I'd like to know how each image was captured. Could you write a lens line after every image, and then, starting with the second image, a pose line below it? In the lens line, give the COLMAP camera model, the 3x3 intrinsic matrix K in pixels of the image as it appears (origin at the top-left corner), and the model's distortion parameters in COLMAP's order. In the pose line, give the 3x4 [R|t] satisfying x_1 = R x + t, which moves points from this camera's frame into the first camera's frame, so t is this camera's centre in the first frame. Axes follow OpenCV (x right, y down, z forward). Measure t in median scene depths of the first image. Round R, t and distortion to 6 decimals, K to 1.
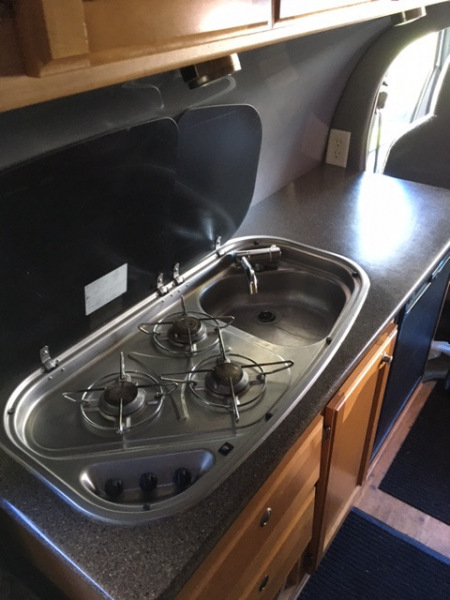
lens RADIAL K [[514.9, 0, 222.6], [0, 514.9, 303.5], [0, 0, 1]] dist [0.073629, -0.104787]
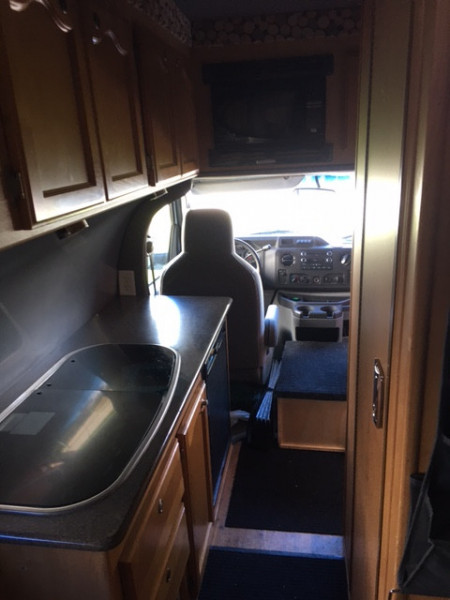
lens RADIAL K [[514.9, 0, 224.7], [0, 514.9, 296.6], [0, 0, 1]] dist [0.073629, -0.104787]
pose [[0.886156, -0.160992, 0.434521, -0.177259], [0.287420, 0.926496, -0.242889, 0.166811], [-0.363478, 0.340128, 0.867292, -0.309664]]
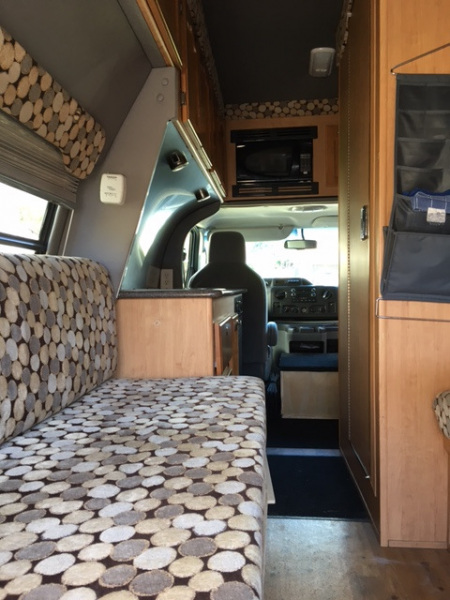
lens RADIAL K [[514.9, 0, 222.4], [0, 514.9, 301.3], [0, 0, 1]] dist [0.073629, -0.104787]
pose [[0.860120, -0.013965, 0.509900, -0.656174], [0.289422, 0.836500, -0.465299, 0.812776], [-0.420034, 0.547789, 0.723532, -0.411825]]
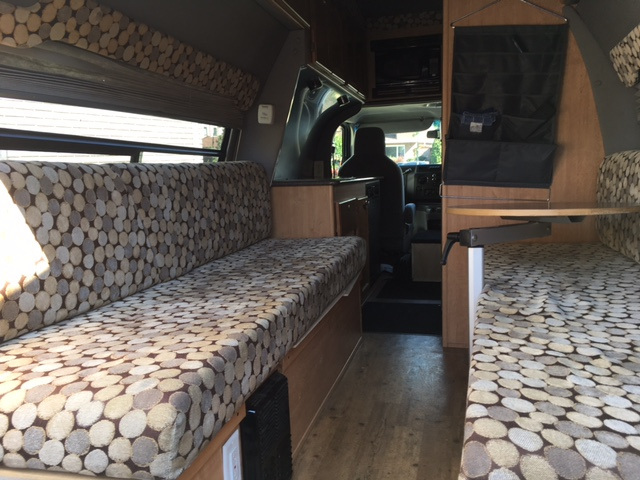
lens RADIAL K [[549.2, 0, 320.7], [0, 549.2, 241.4], [0, 0, 1]] dist [0.073629, -0.104787]
pose [[0.928254, -0.064075, 0.366387, -0.811993], [0.226011, 0.879505, -0.418796, 1.193867], [-0.295405, 0.471556, 0.830885, -1.006438]]
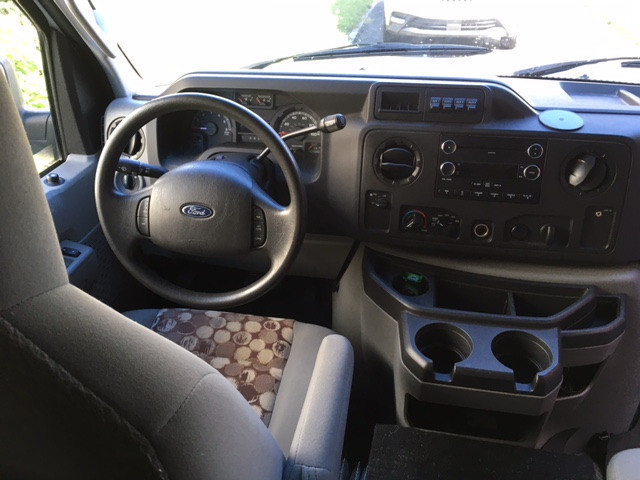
lens RADIAL K [[549.2, 0, 319.5], [0, 549.2, 237.4], [0, 0, 1]] dist [0.073629, -0.104787]
pose [[0.899238, -0.239209, 0.366265, 0.675308], [0.255206, 0.966874, 0.004897, -0.384183], [-0.355303, 0.089069, 0.930498, 0.832019]]
